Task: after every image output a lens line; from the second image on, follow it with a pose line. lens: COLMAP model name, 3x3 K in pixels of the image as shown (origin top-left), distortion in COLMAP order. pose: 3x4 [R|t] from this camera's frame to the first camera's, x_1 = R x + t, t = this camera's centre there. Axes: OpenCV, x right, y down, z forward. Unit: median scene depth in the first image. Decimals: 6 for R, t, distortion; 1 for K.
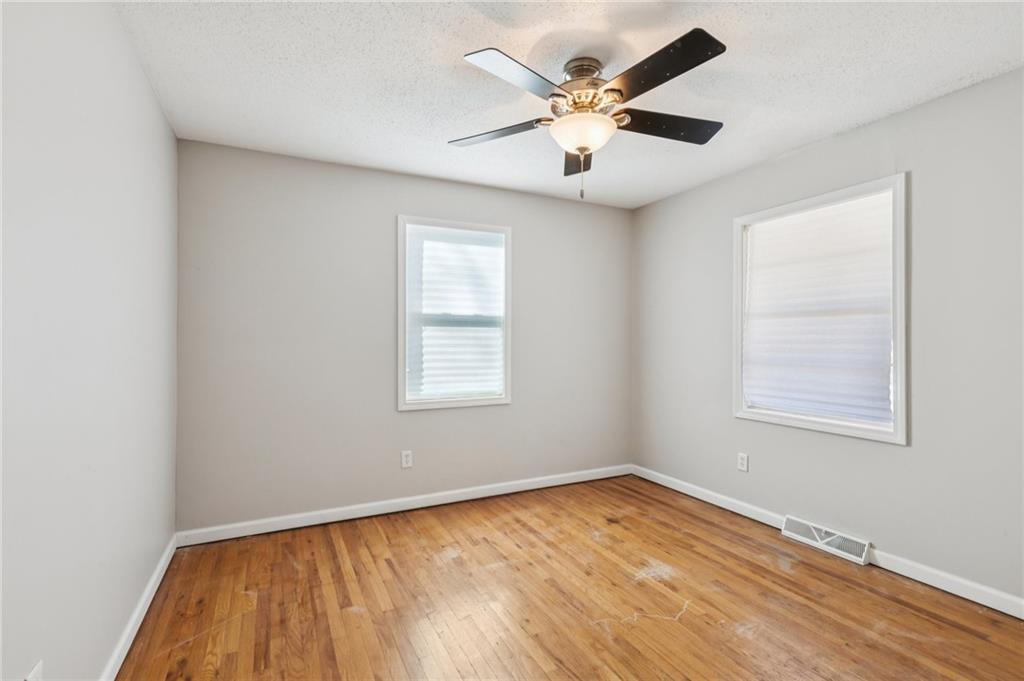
lens RADIAL K [[456.5, 0, 512.8], [0, 456.5, 335.9], [0, 0, 1]] dist [0.003549, -0.000311]
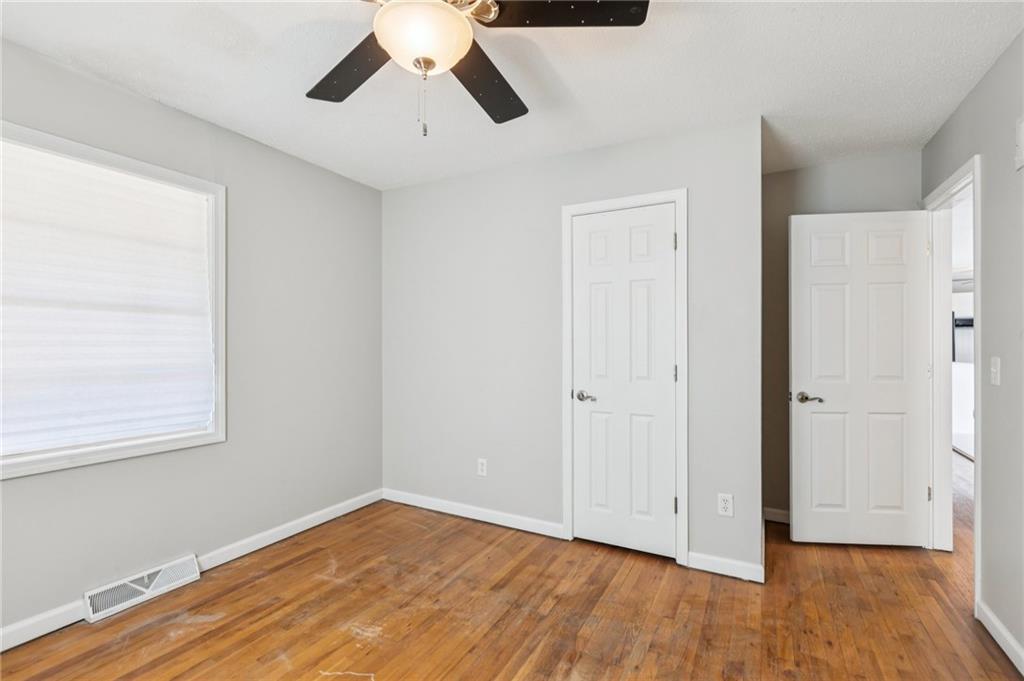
lens RADIAL K [[456.5, 0, 506.7], [0, 456.5, 343.4], [0, 0, 1]] dist [0.003549, -0.000311]
pose [[-0.533770, -0.002403, 0.845626, -0.410129], [-0.014813, 0.999869, -0.006508, 0.008598], [-0.845500, -0.016000, -0.533736, 1.049753]]
